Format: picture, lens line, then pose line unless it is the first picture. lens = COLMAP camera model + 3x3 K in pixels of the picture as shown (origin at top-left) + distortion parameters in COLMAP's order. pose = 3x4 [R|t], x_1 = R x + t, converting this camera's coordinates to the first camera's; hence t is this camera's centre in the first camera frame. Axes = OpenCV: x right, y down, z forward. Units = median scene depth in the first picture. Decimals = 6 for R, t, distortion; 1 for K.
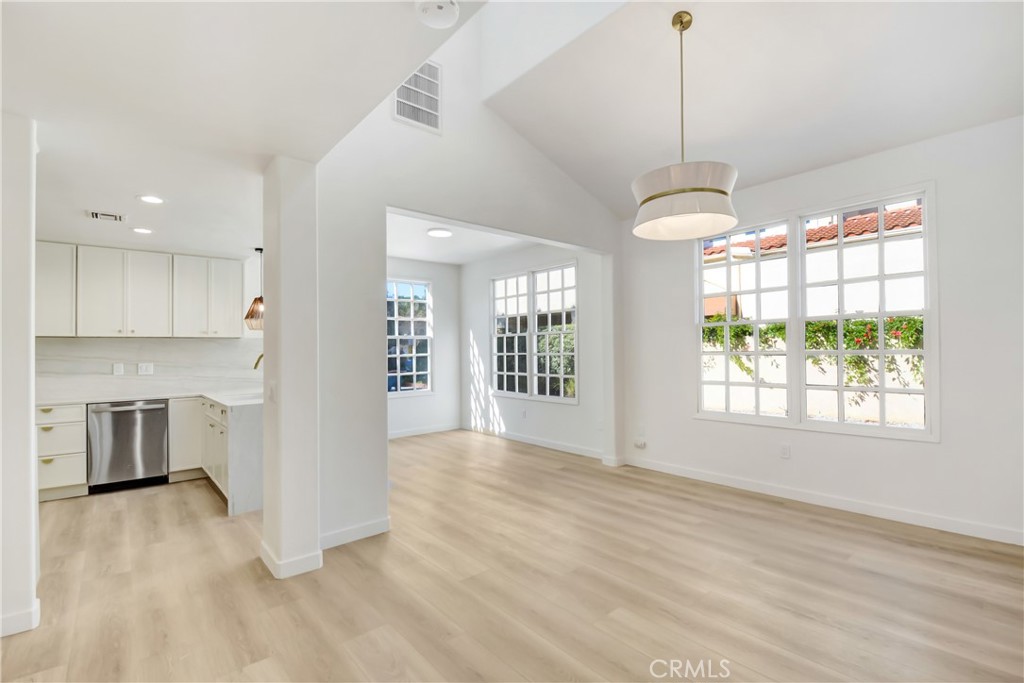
lens RADIAL K [[464.5, 0, 511.9], [0, 464.5, 346.2], [0, 0, 1]] dist [-0.000747, -0.000646]
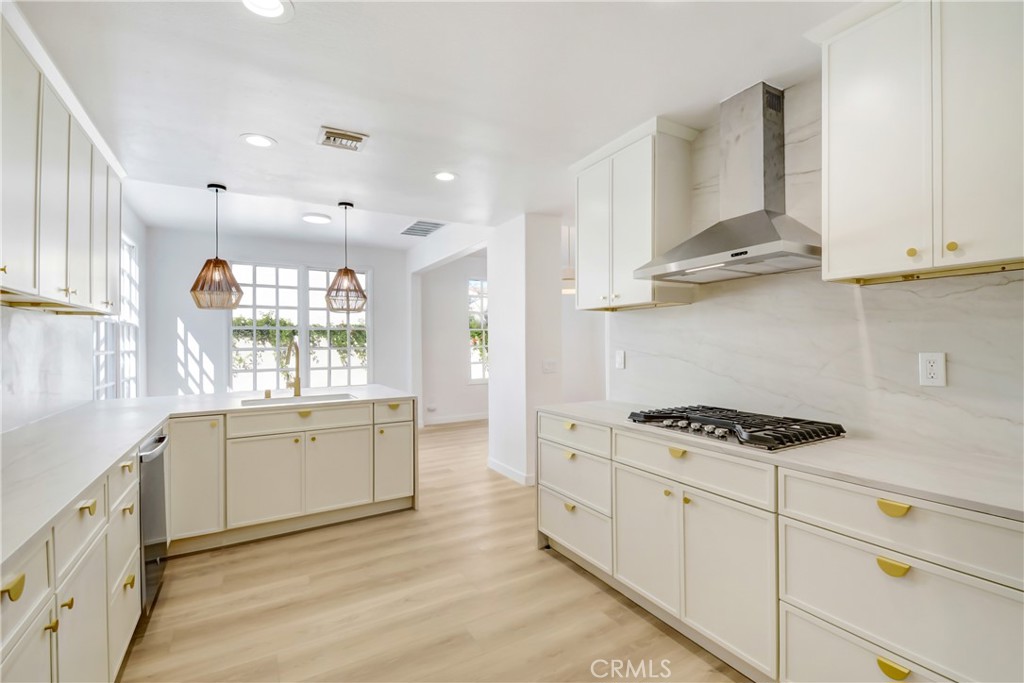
lens RADIAL K [[464.5, 0, 514.3], [0, 464.5, 341.6], [0, 0, 1]] dist [-0.000747, -0.000646]
pose [[0.183223, 0.015526, 0.982949, -0.766453], [-0.001386, 0.999878, -0.015535, 0.014406], [-0.983070, 0.001484, 0.183222, 0.313487]]
